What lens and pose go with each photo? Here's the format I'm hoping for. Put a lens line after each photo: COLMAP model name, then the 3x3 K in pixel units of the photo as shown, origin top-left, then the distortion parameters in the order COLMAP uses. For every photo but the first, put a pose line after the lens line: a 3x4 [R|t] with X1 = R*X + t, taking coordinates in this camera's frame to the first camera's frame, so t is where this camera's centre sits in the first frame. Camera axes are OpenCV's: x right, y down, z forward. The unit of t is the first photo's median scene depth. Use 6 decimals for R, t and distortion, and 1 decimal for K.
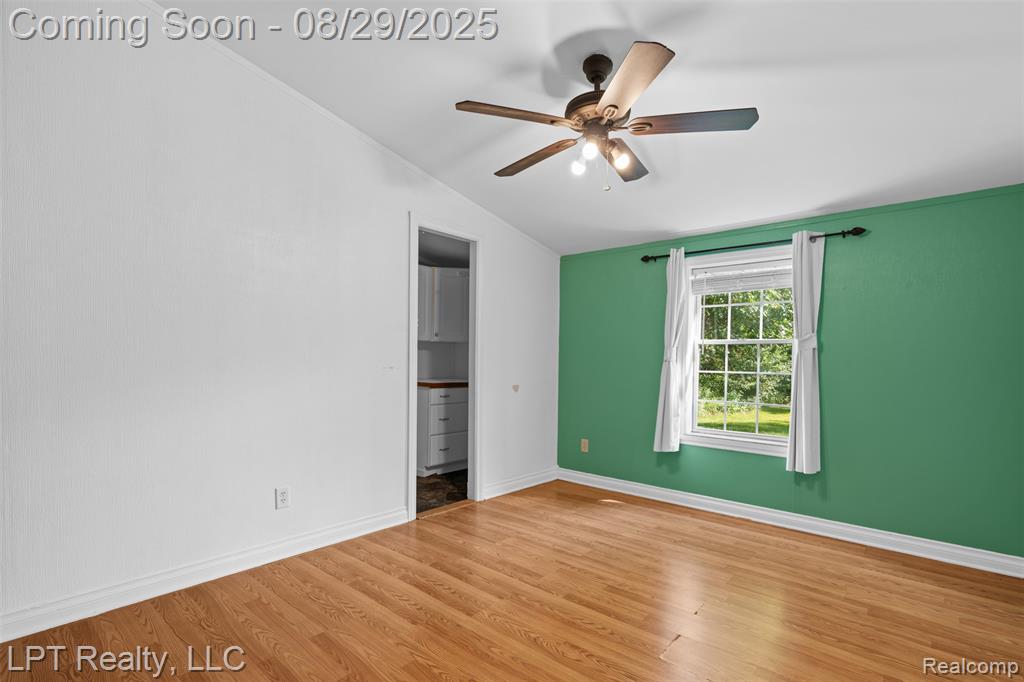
lens RADIAL K [[473.3, 0, 505.2], [0, 473.3, 341.5], [0, 0, 1]] dist [-0.001862, -0.000135]
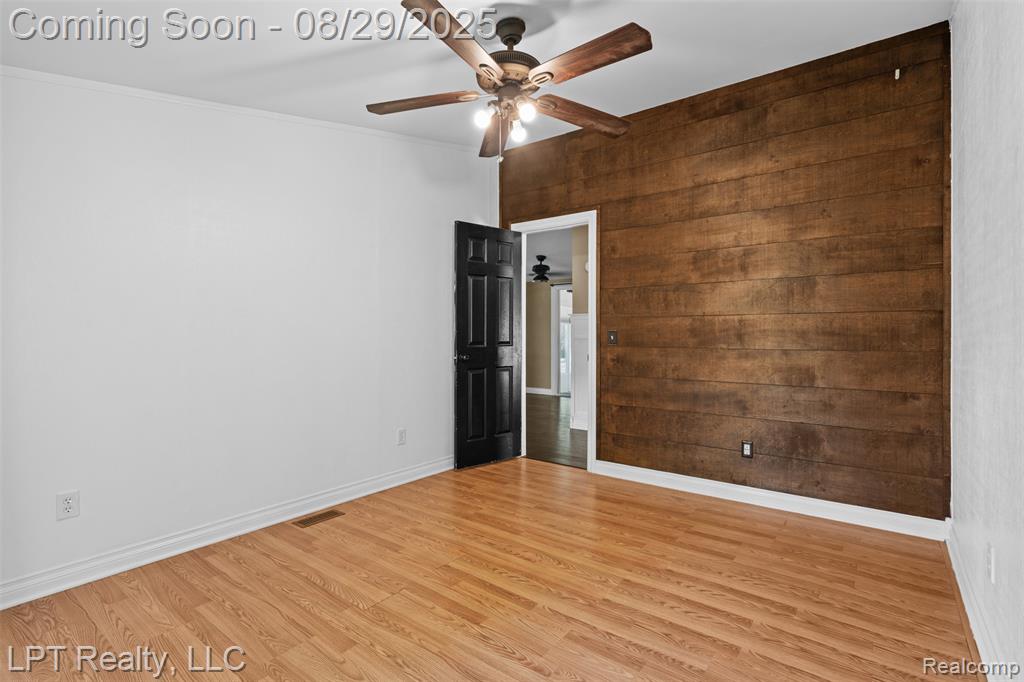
lens RADIAL K [[473.3, 0, 505.2], [0, 473.3, 341.5], [0, 0, 1]] dist [-0.001862, -0.000135]
pose [[-0.998263, -0.016384, -0.056592, 0.244329], [-0.014663, 0.999421, -0.030695, 0.086204], [0.057062, -0.029812, -0.997925, 1.928862]]
